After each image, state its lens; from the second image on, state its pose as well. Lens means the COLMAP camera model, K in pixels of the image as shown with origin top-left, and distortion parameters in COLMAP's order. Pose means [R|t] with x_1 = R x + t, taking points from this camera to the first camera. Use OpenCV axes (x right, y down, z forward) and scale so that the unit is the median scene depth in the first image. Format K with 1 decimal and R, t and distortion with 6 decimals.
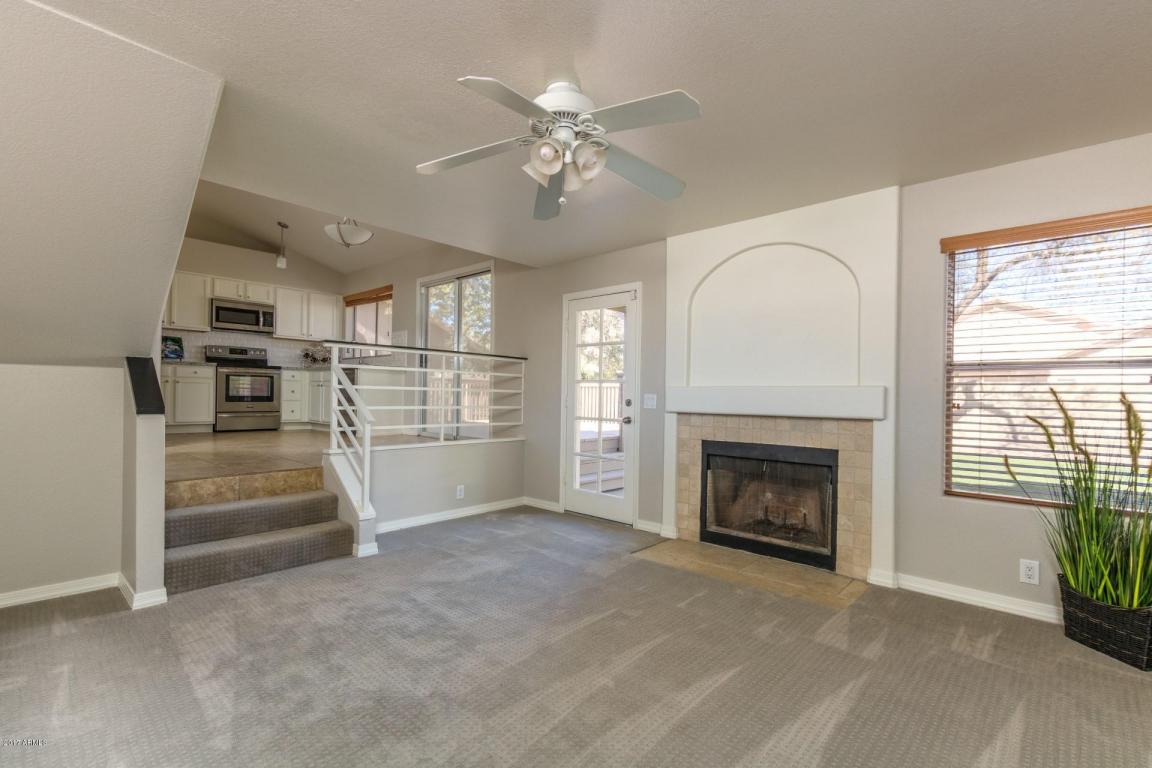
lens RADIAL K [[525.5, 0, 590.1], [0, 525.5, 393.6], [0, 0, 1]] dist [0.003328, 0.000175]
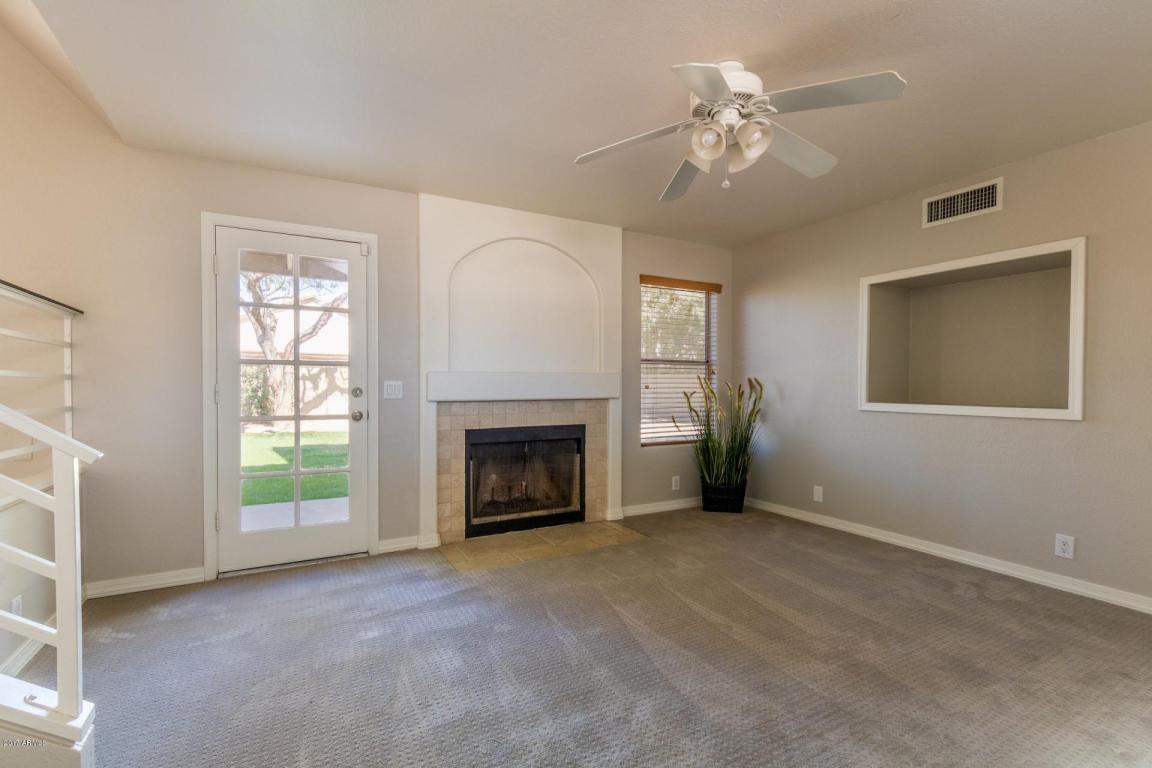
lens RADIAL K [[518.1, 0, 581.3], [0, 518.1, 393.7], [0, 0, 1]] dist [-0.000458, -0.000624]
pose [[0.319897, -0.029907, 0.946980, -0.570152], [-0.000780, 0.999493, 0.031829, -0.004235], [-0.947452, -0.010921, 0.319711, 0.504545]]
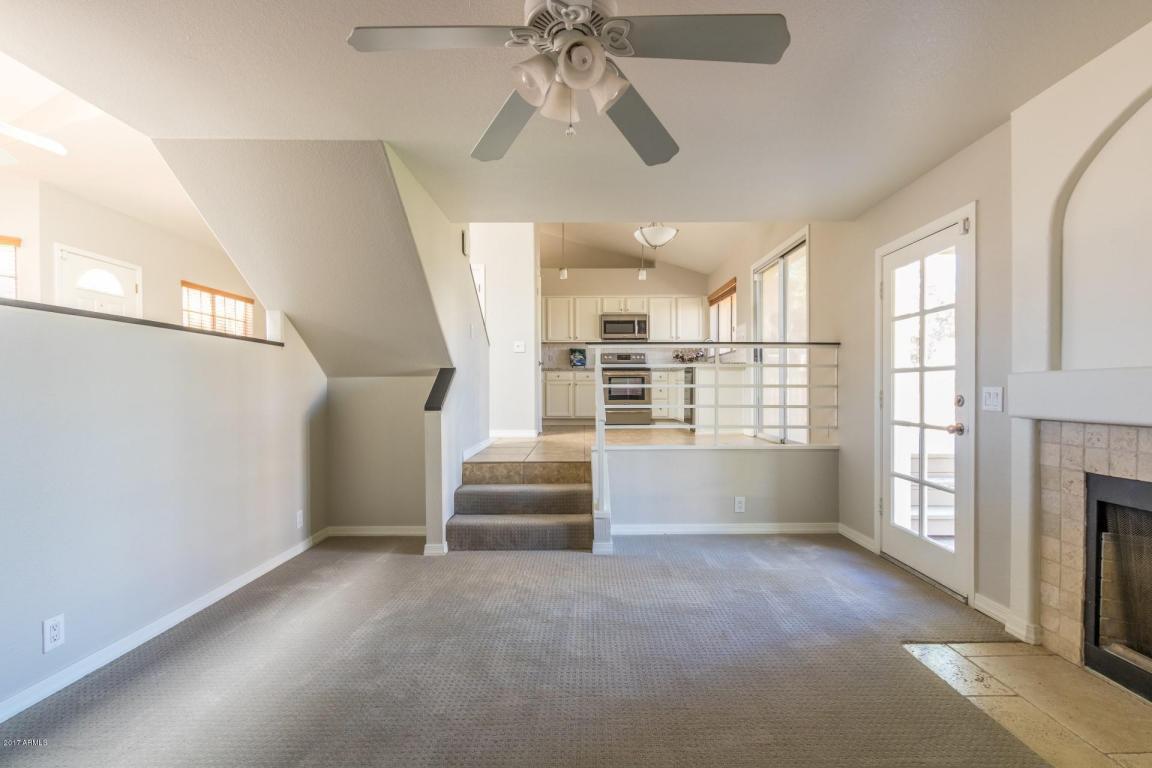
lens RADIAL K [[528.5, 0, 582.1], [0, 528.5, 394.1], [0, 0, 1]] dist [0.004414, -0.000856]
pose [[0.663993, -0.010265, -0.747668, 0.270290], [0.014889, 0.999889, -0.000504, 0.002965], [0.747590, -0.010798, 0.664072, 0.268006]]
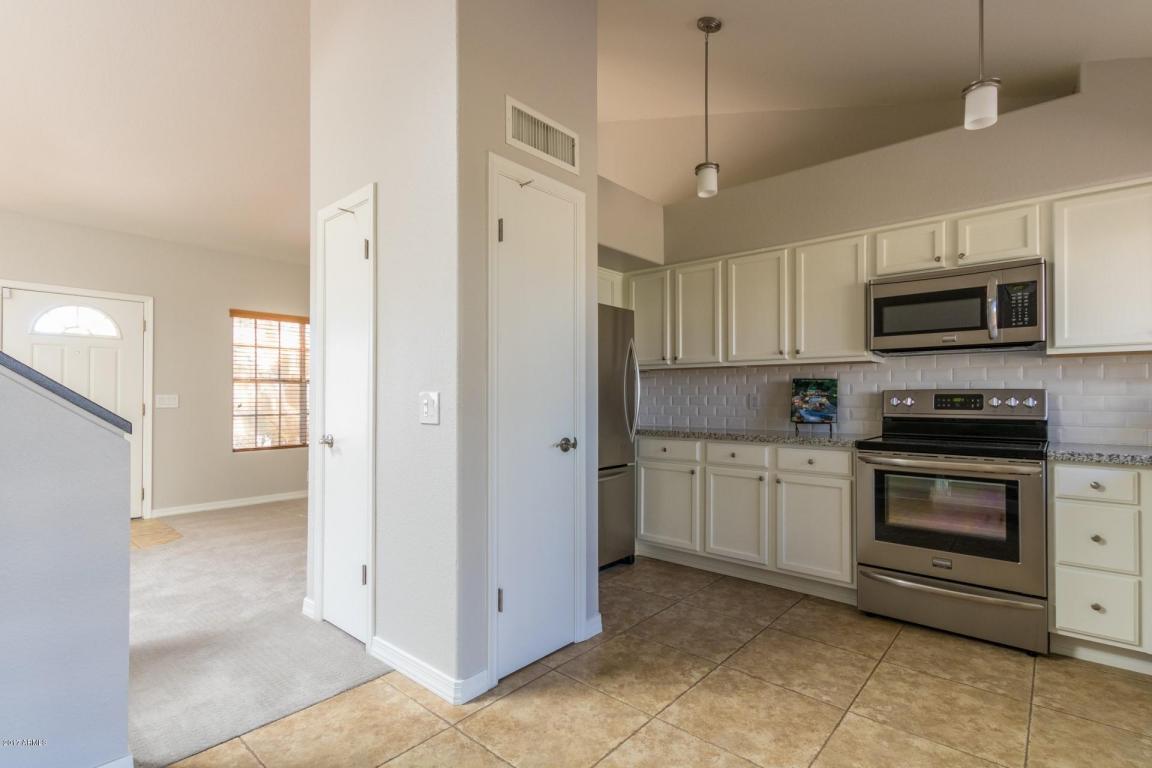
lens RADIAL K [[542.2, 0, 582.0], [0, 542.2, 391.9], [0, 0, 1]] dist [0.016115, -0.006208]
pose [[0.011683, -0.023056, -0.999666, -0.485400], [0.003467, 0.999729, -0.023017, -0.141920], [0.999926, -0.003197, 0.011760, 1.297490]]
